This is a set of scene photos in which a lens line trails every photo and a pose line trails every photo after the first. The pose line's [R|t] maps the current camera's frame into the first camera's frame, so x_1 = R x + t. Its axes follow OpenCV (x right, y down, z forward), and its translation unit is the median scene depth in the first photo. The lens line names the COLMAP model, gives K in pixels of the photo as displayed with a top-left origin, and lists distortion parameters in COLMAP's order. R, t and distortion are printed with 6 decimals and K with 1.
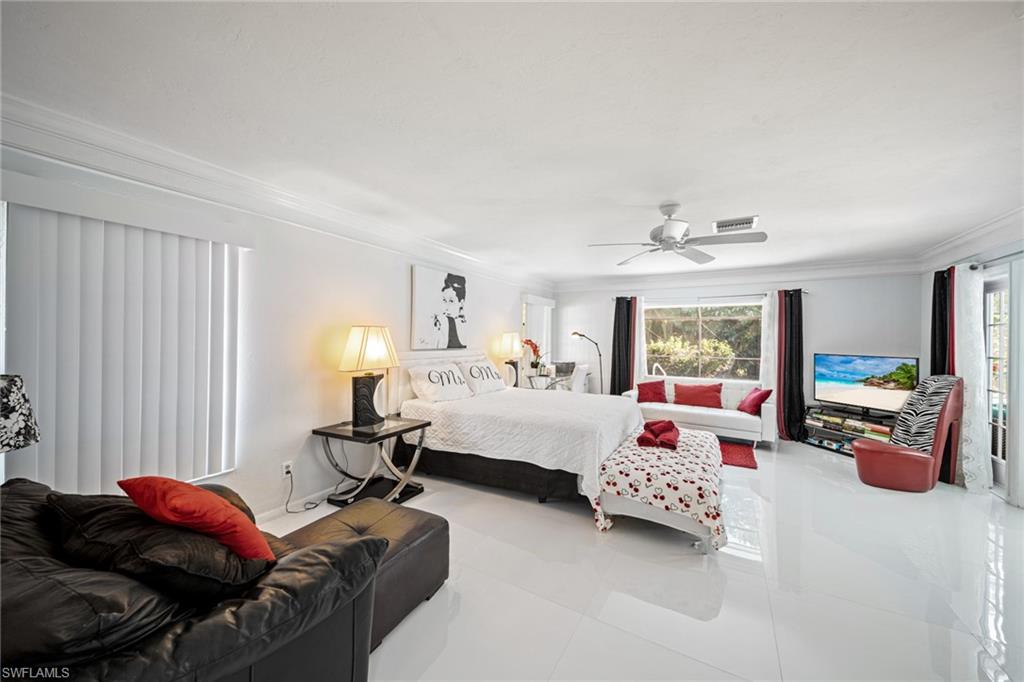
lens RADIAL K [[370.4, 0, 495.0], [0, 370.4, 338.1], [0, 0, 1]] dist [-0.002420, -0.000195]
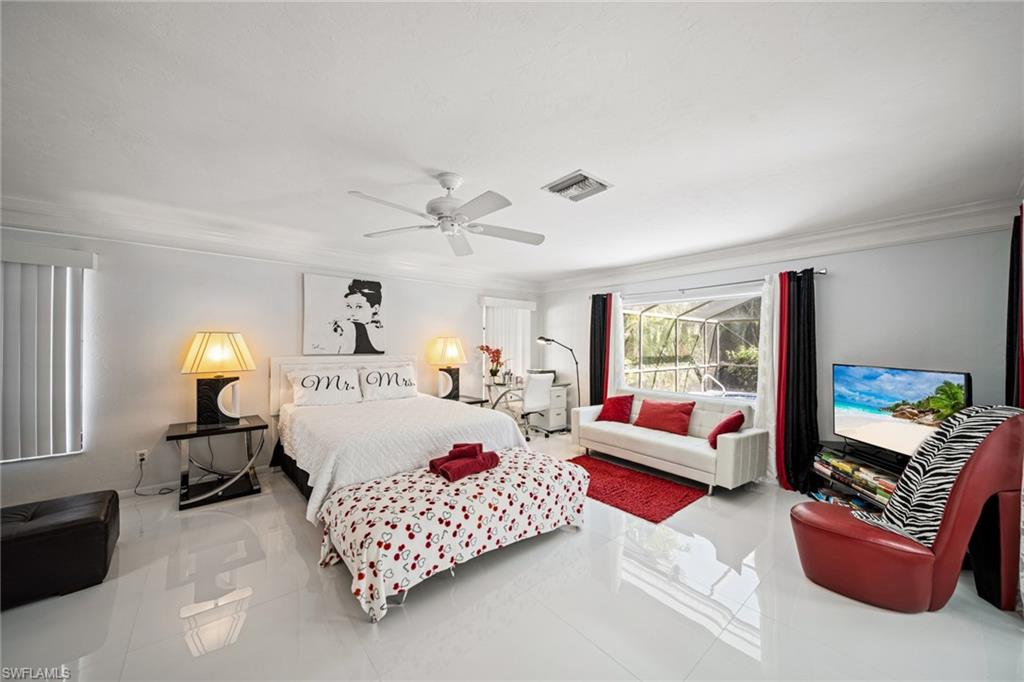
lens RADIAL K [[363.3, 0, 512.0], [0, 363.3, 341.0], [0, 0, 1]] dist [-0.003897, -0.000217]
pose [[0.940592, -0.008735, -0.339426, 0.603506], [0.004262, 0.999894, -0.013923, 0.008259], [0.339512, 0.011649, 0.940530, 0.213524]]
